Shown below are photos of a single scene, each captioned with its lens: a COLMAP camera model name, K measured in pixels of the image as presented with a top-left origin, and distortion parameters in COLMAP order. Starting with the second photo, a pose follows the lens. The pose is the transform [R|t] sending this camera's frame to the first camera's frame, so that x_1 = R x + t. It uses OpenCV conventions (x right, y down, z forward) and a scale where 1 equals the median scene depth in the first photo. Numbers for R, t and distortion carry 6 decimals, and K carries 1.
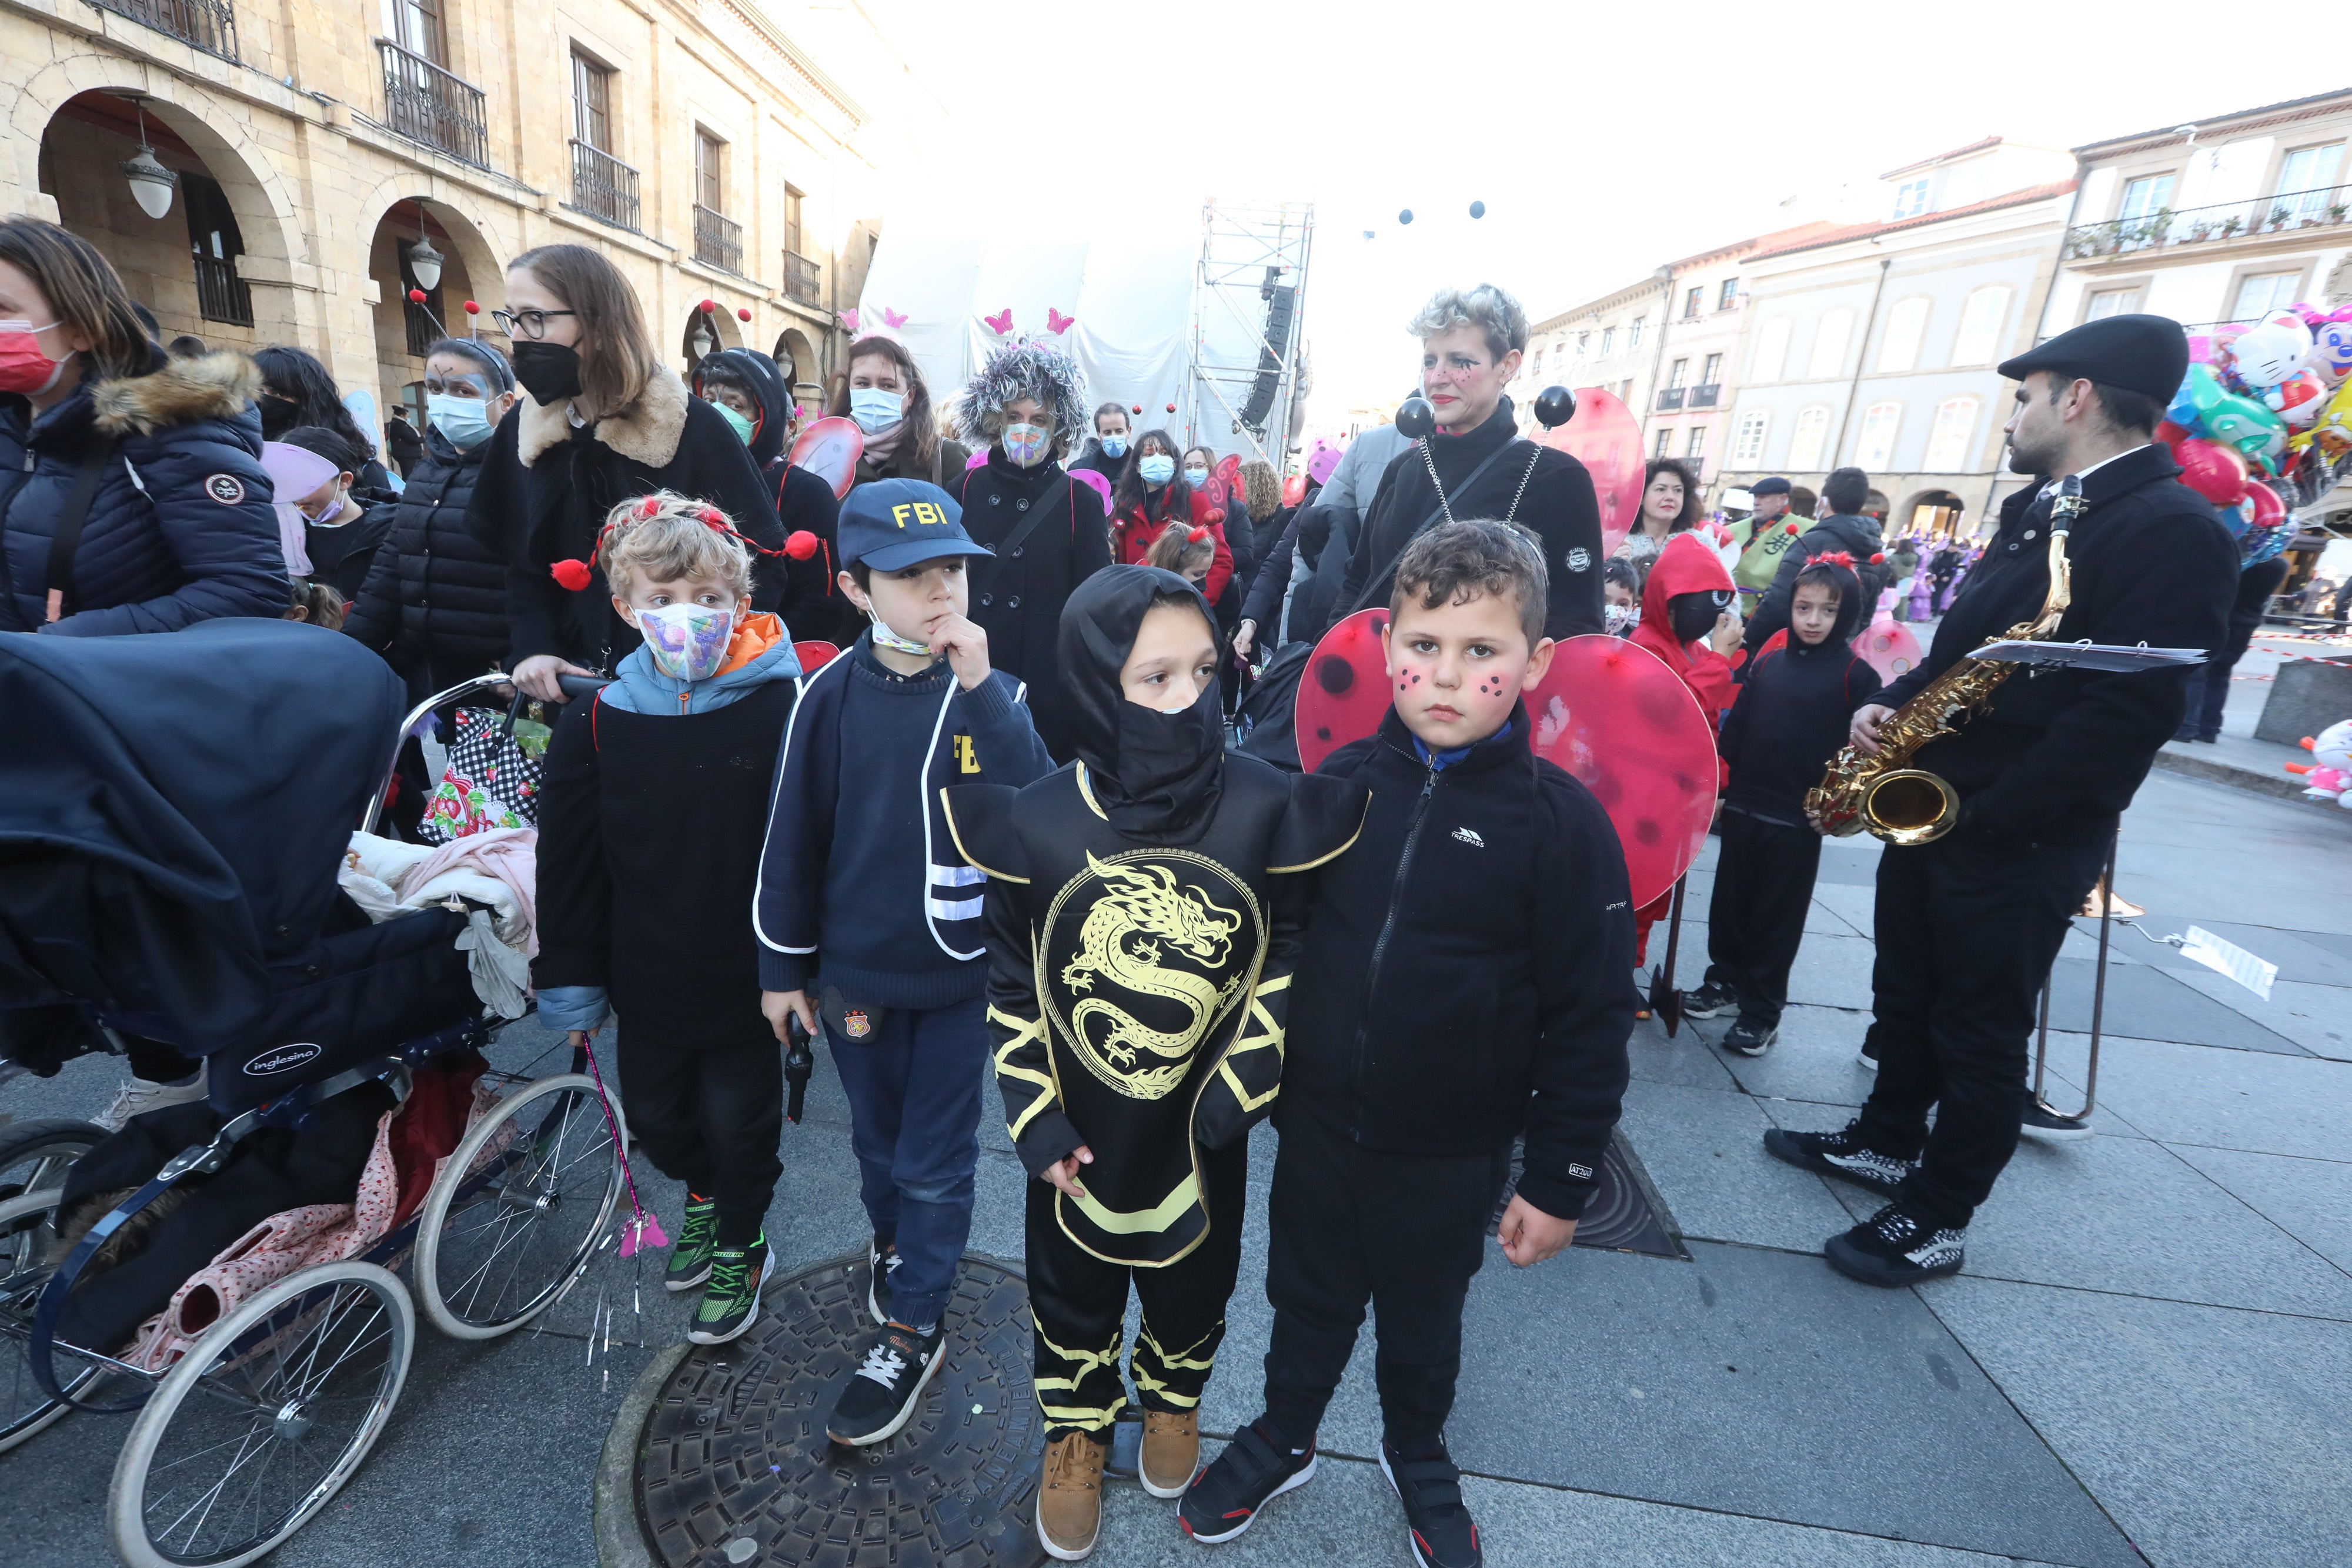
lens RADIAL K [[1039.6, 0, 1159.4], [0, 1039.6, 786.7], [0, 0, 1]] dist [0.001323, -0.000616]
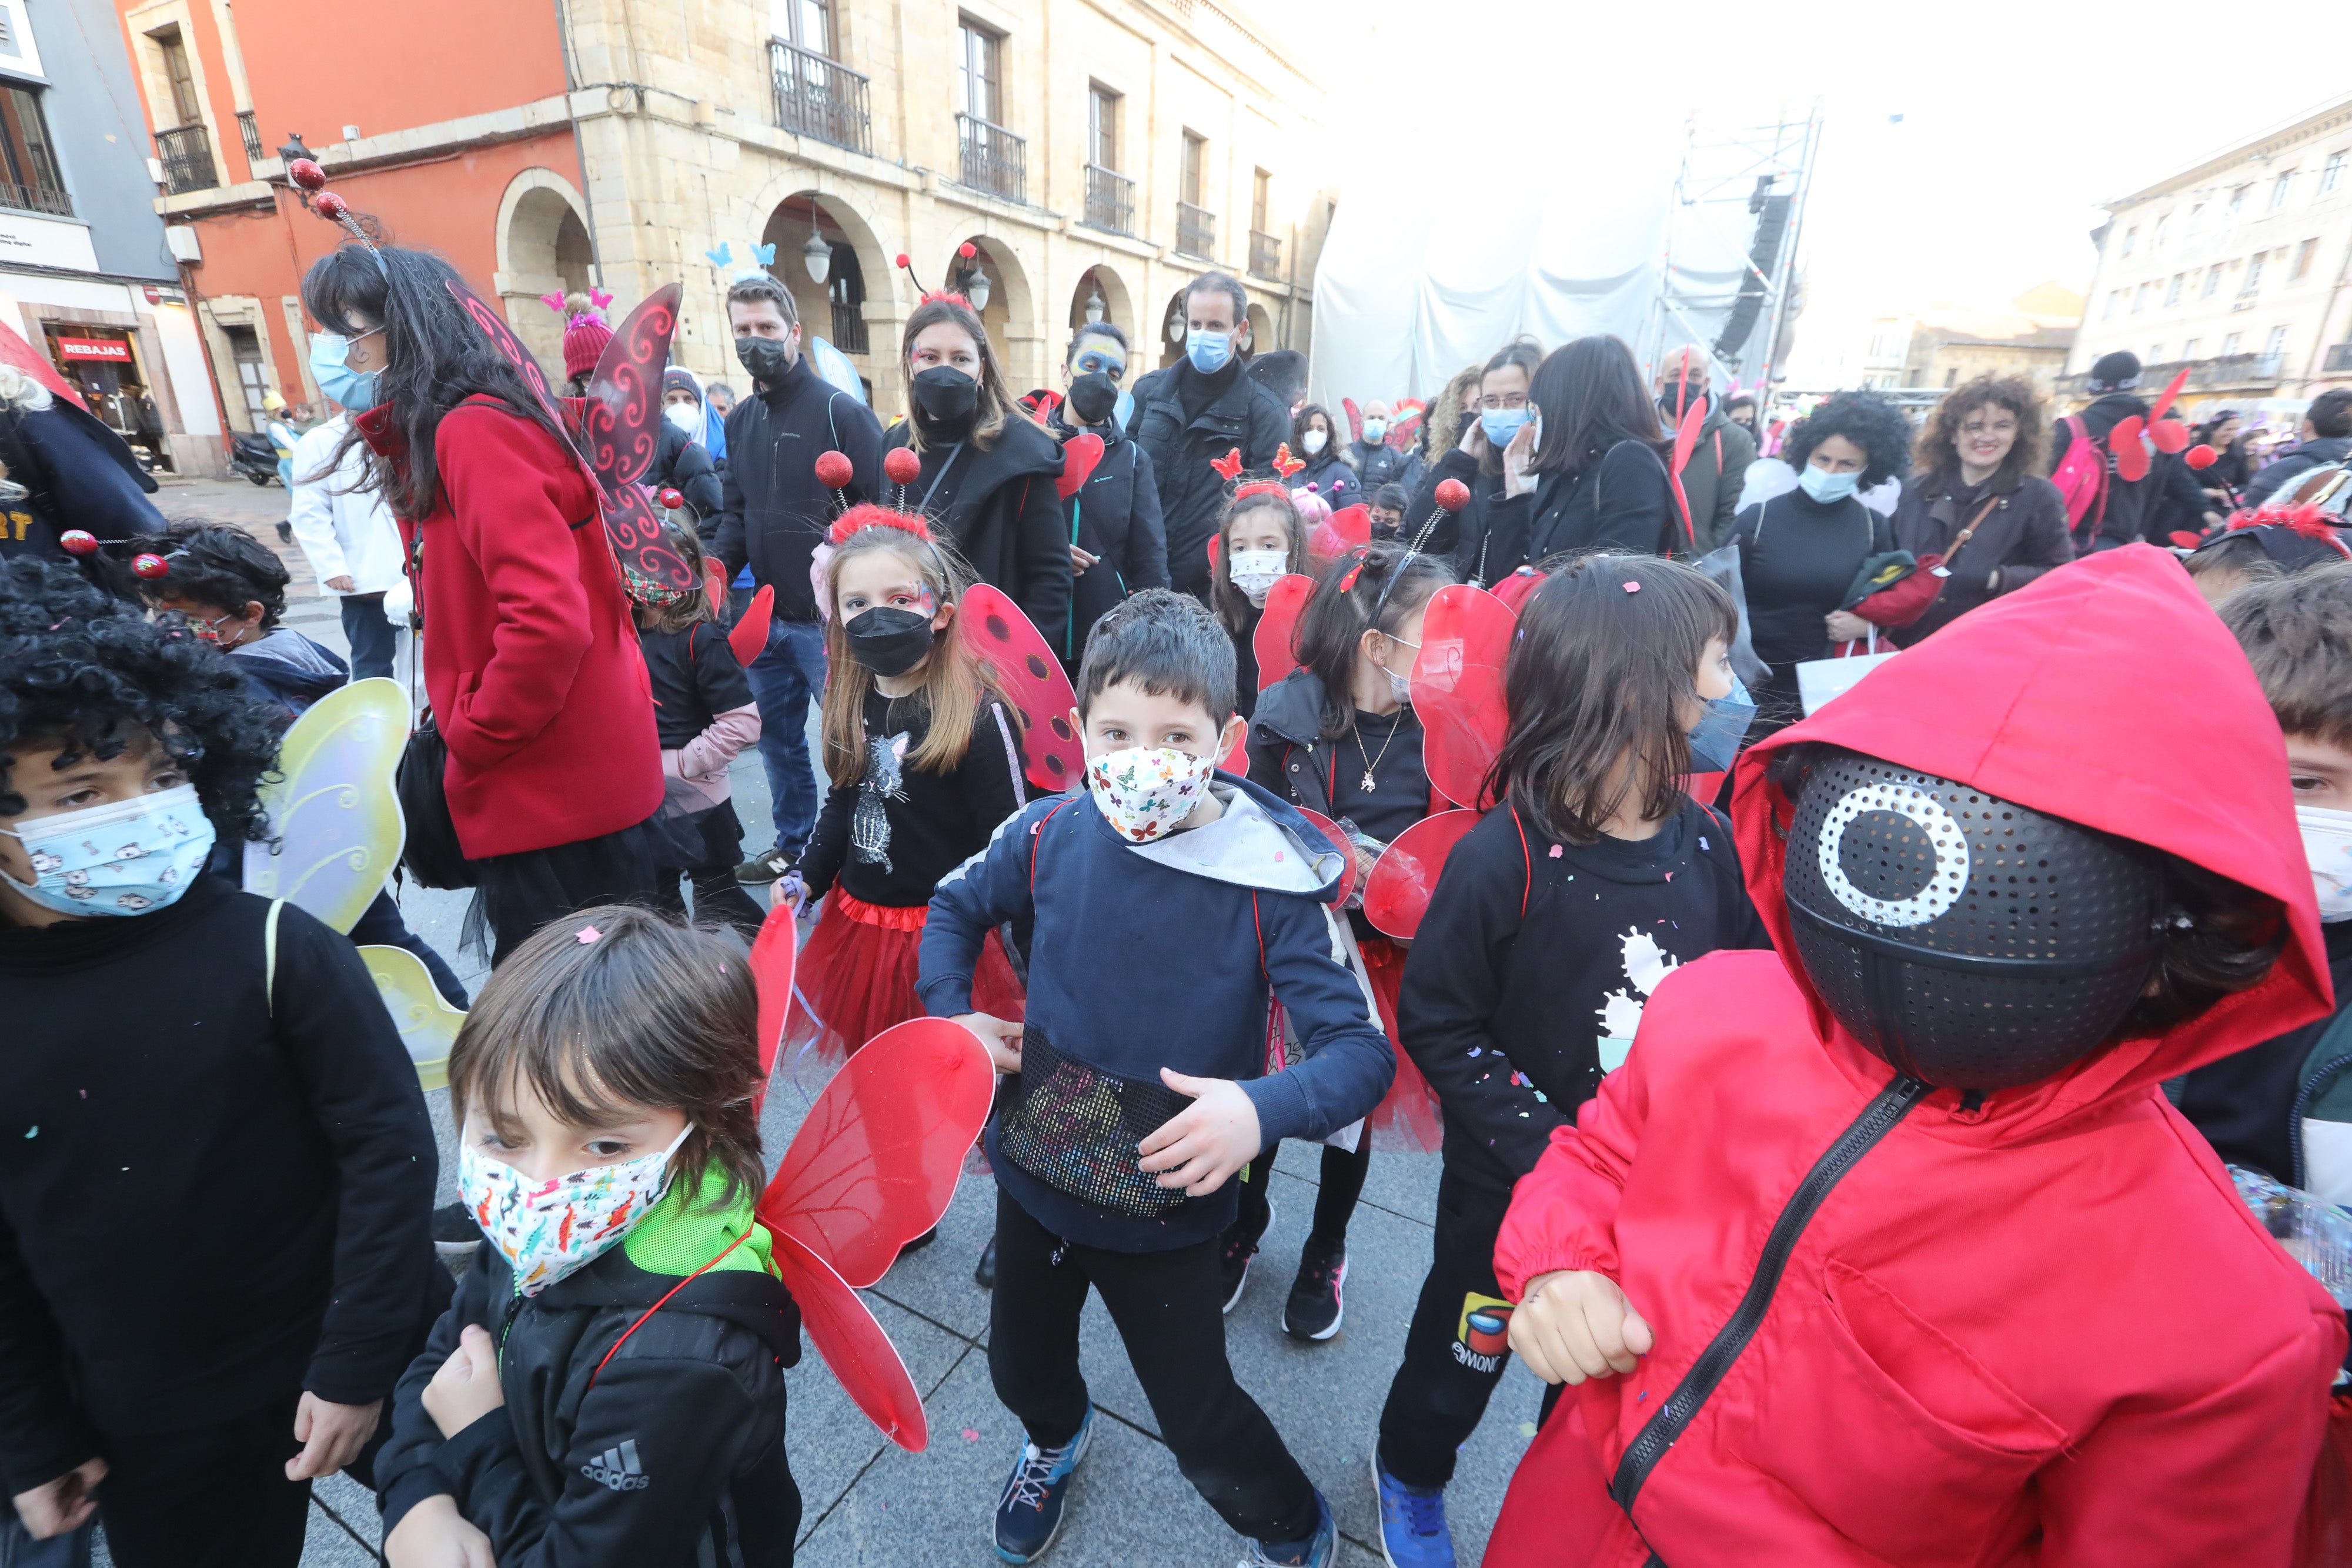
lens RADIAL K [[1040.6, 0, 1163.7], [0, 1040.6, 784.4], [0, 0, 1]] dist [0.002283, 0.000261]
pose [[0.921103, 0.065846, -0.383711, 0.008871], [-0.050468, 0.997472, 0.050019, 0.008454], [0.386035, -0.026707, 0.922098, -0.045976]]
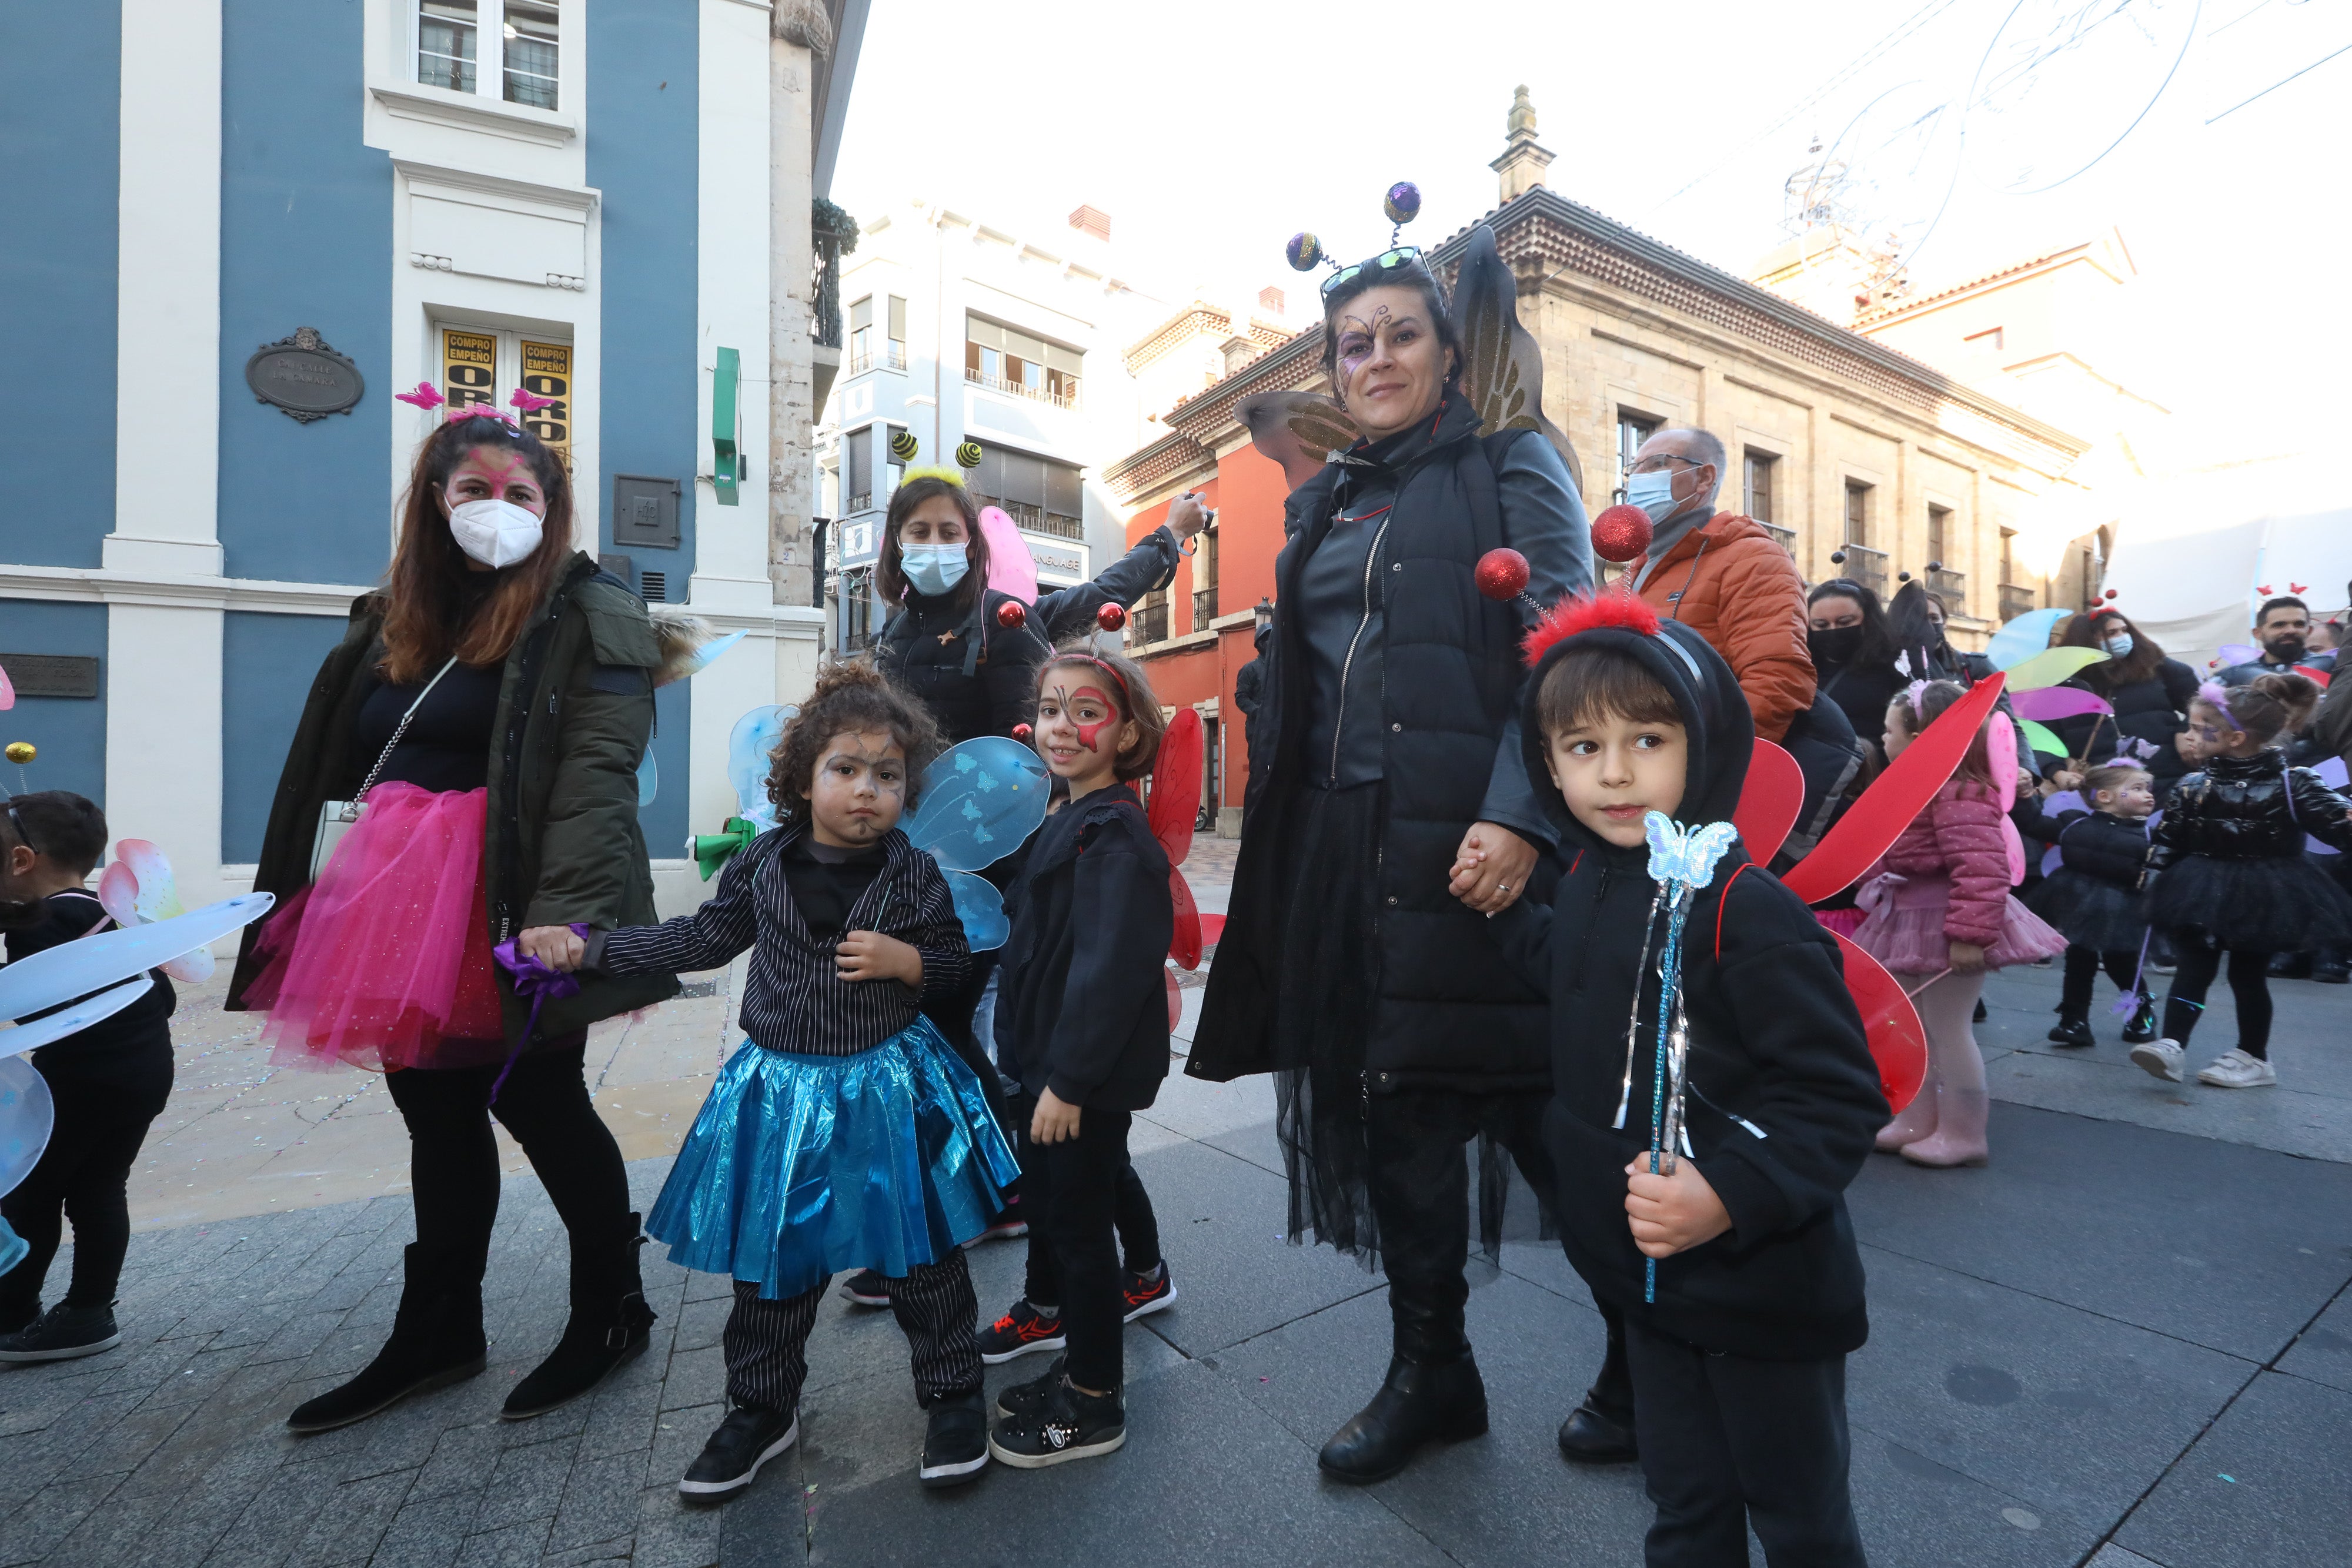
lens RADIAL K [[1043.1, 0, 1165.7], [0, 1043.1, 783.5], [0, 0, 1]] dist [0.001209, 0.001336]
pose [[0.613868, -0.094199, -0.783768, -0.064410], [-0.163173, 0.956272, -0.242733, 0.071326], [0.772360, 0.276895, 0.571654, -0.199178]]
